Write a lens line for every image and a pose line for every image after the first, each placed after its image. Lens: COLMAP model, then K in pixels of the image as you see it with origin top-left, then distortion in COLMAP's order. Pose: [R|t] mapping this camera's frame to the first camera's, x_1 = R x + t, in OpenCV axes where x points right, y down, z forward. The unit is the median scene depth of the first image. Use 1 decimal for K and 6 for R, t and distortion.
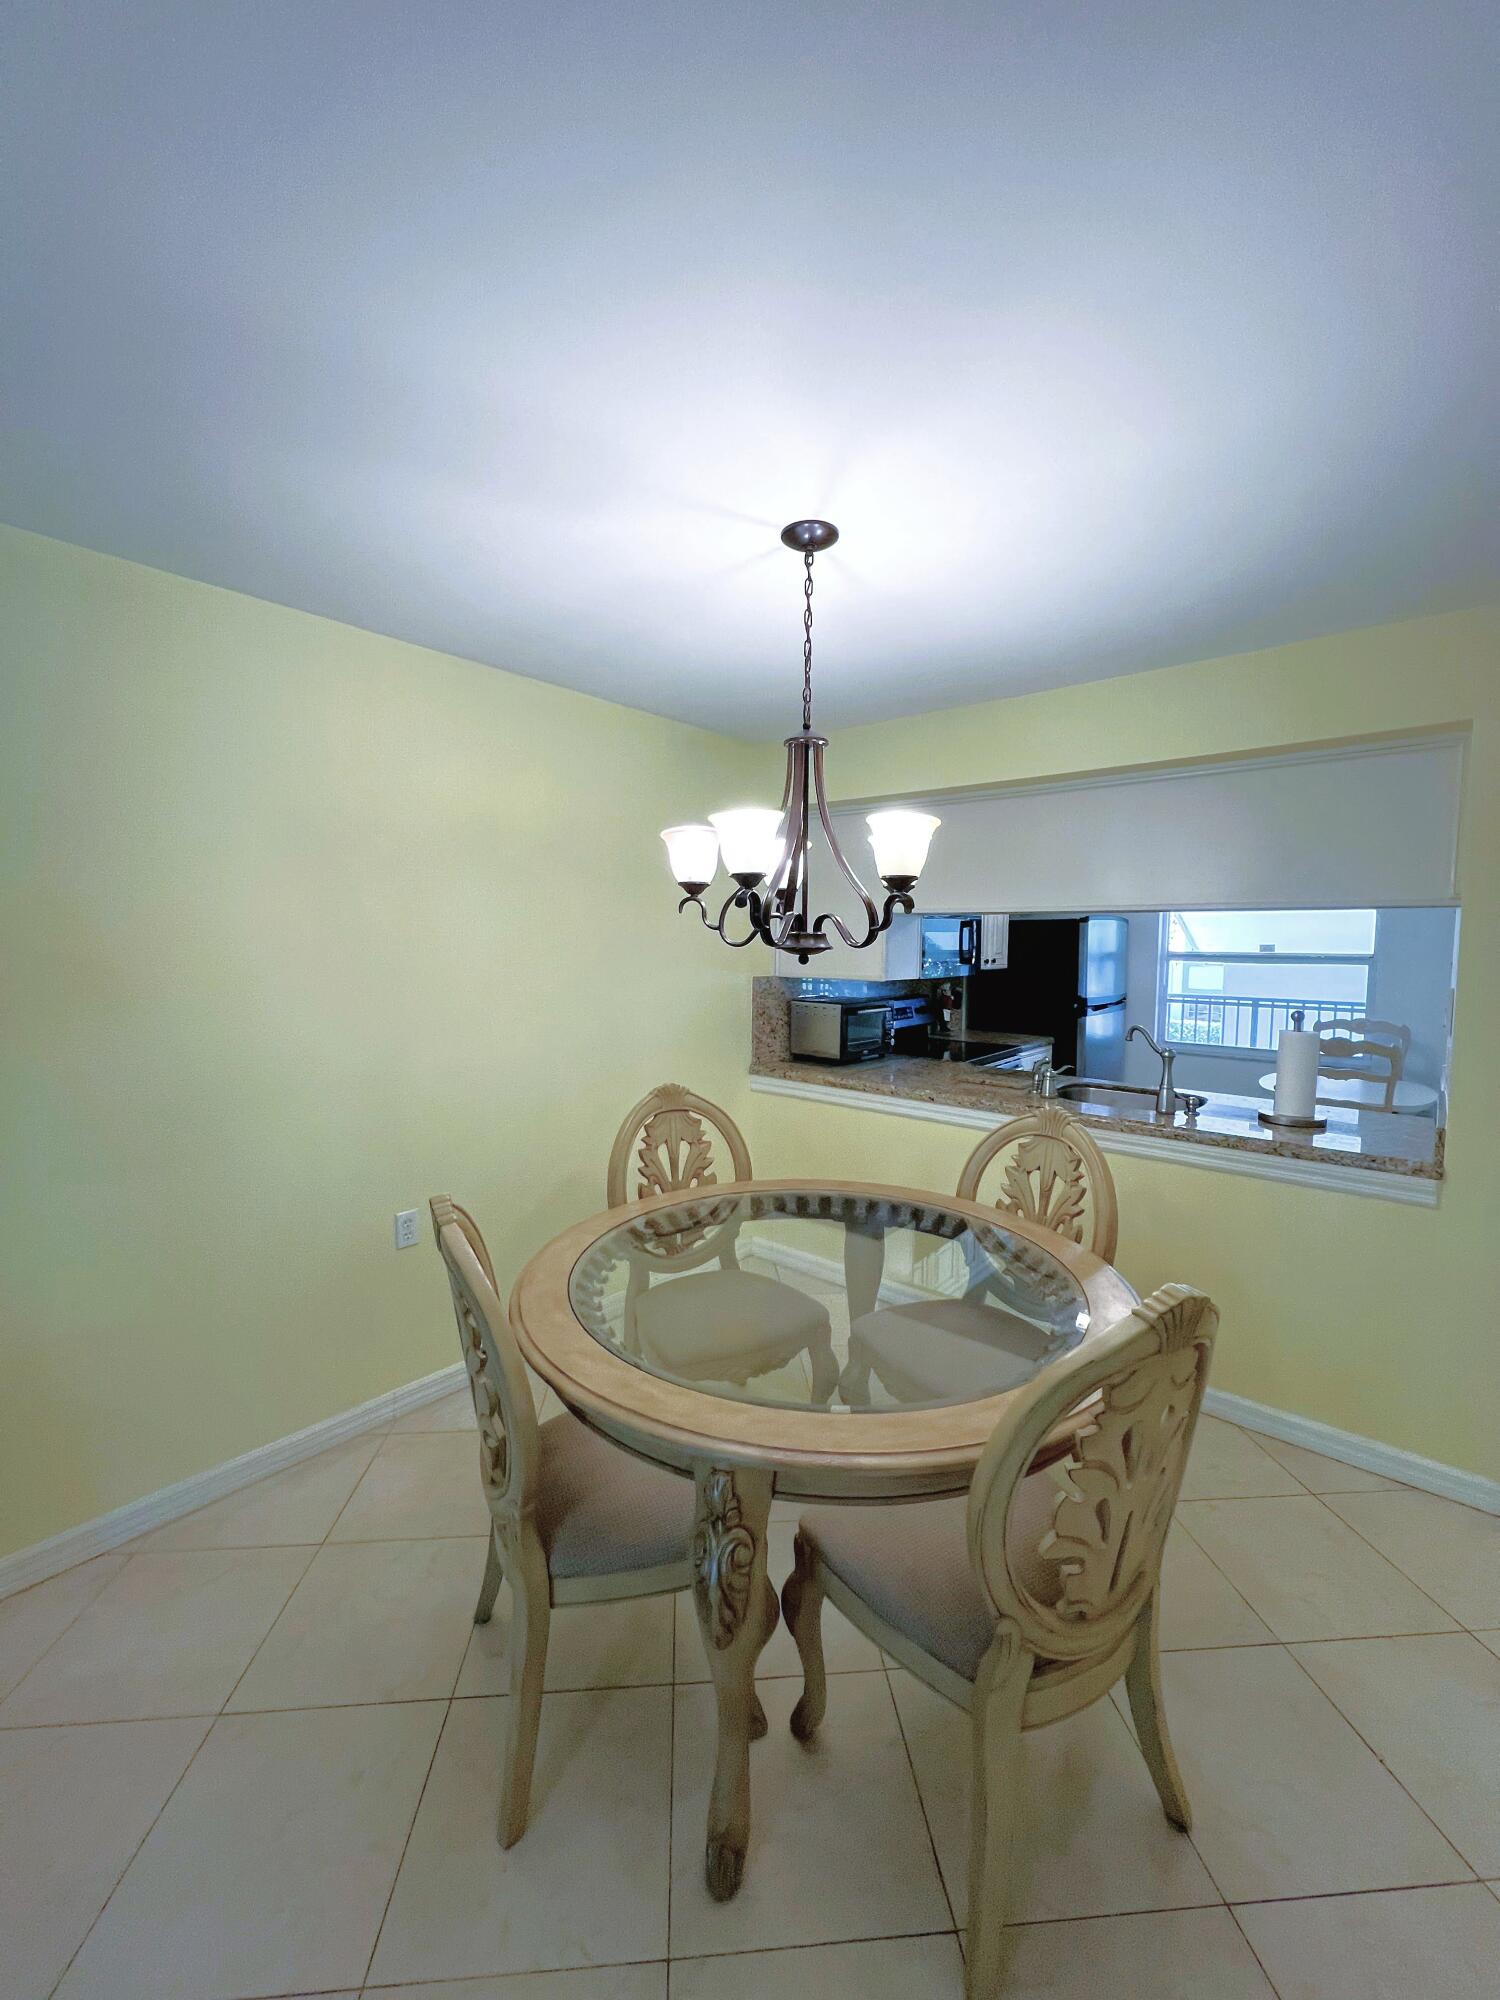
lens RADIAL K [[802.4, 0, 750.0], [0, 802.4, 1000.0], [0, 0, 1]] dist [-0.012231, 0.000217]
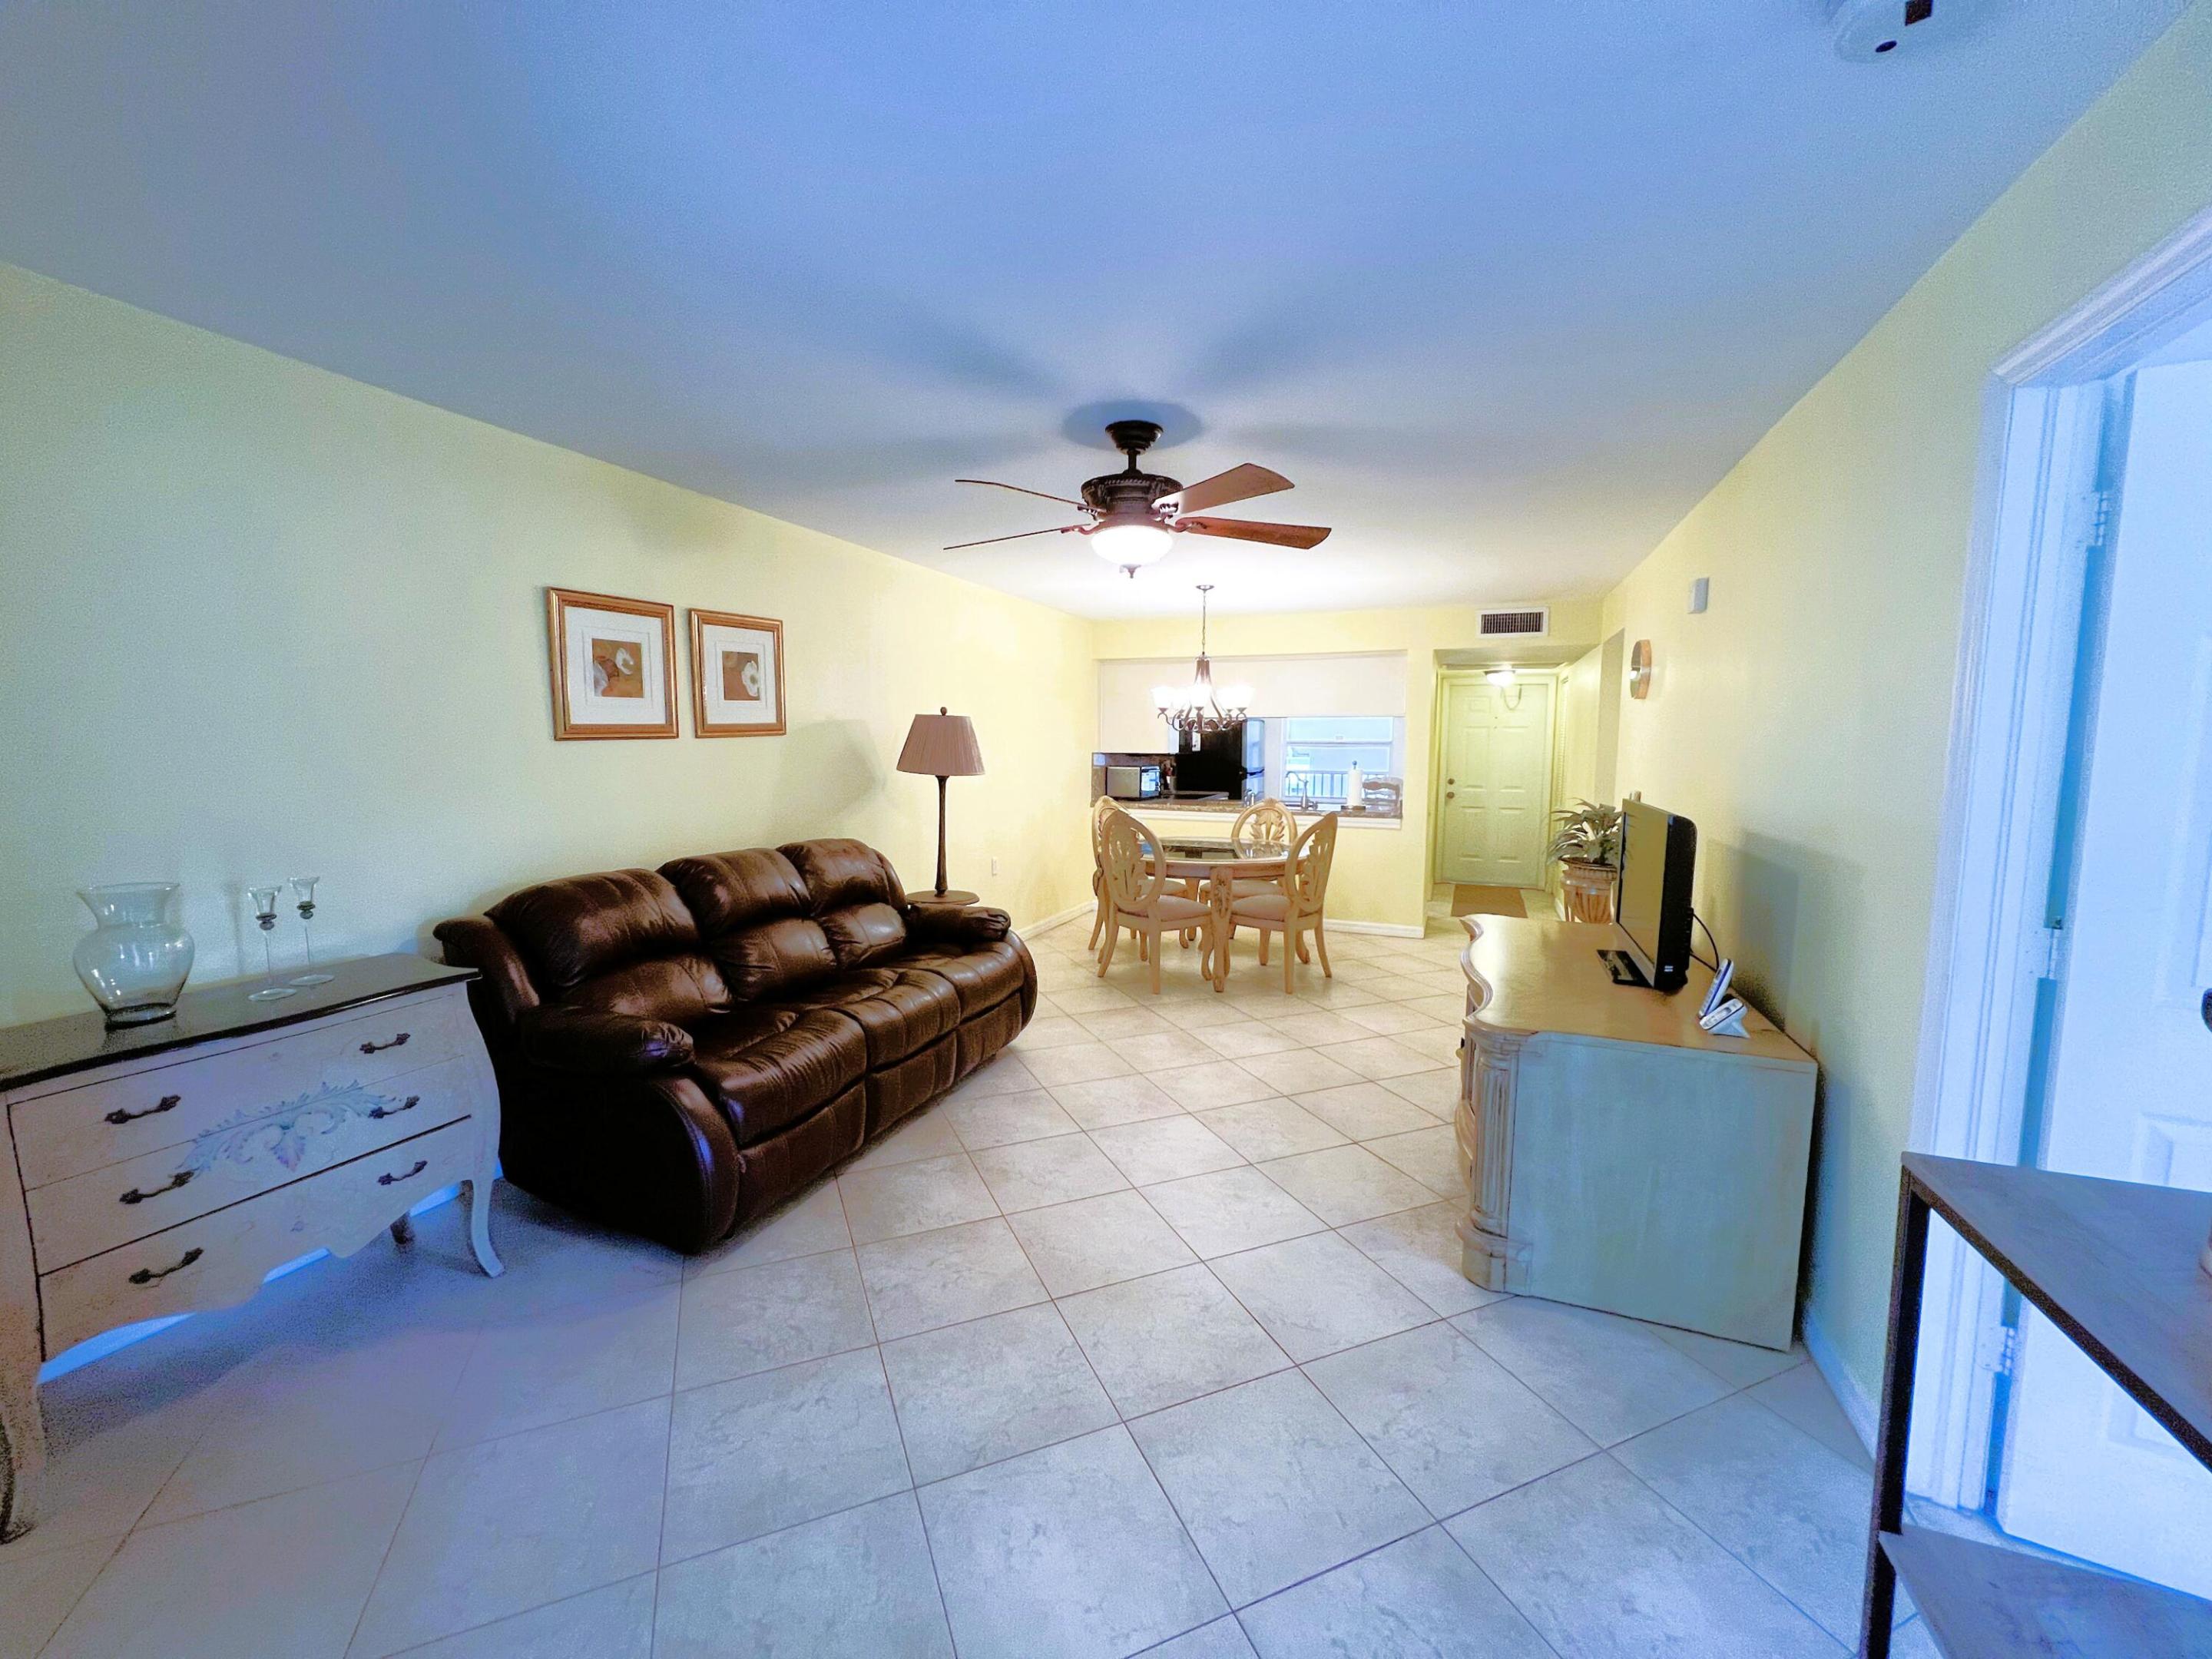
lens RADIAL K [[887.4, 0, 1106.0], [0, 887.4, 829.5], [0, 0, 1]] dist [-0.012231, 0.000217]
pose [[0.945896, -0.033518, 0.322733, -0.477502], [0.026531, 0.999309, 0.026027, 0.071206], [-0.323382, -0.016056, 0.946132, -0.692680]]
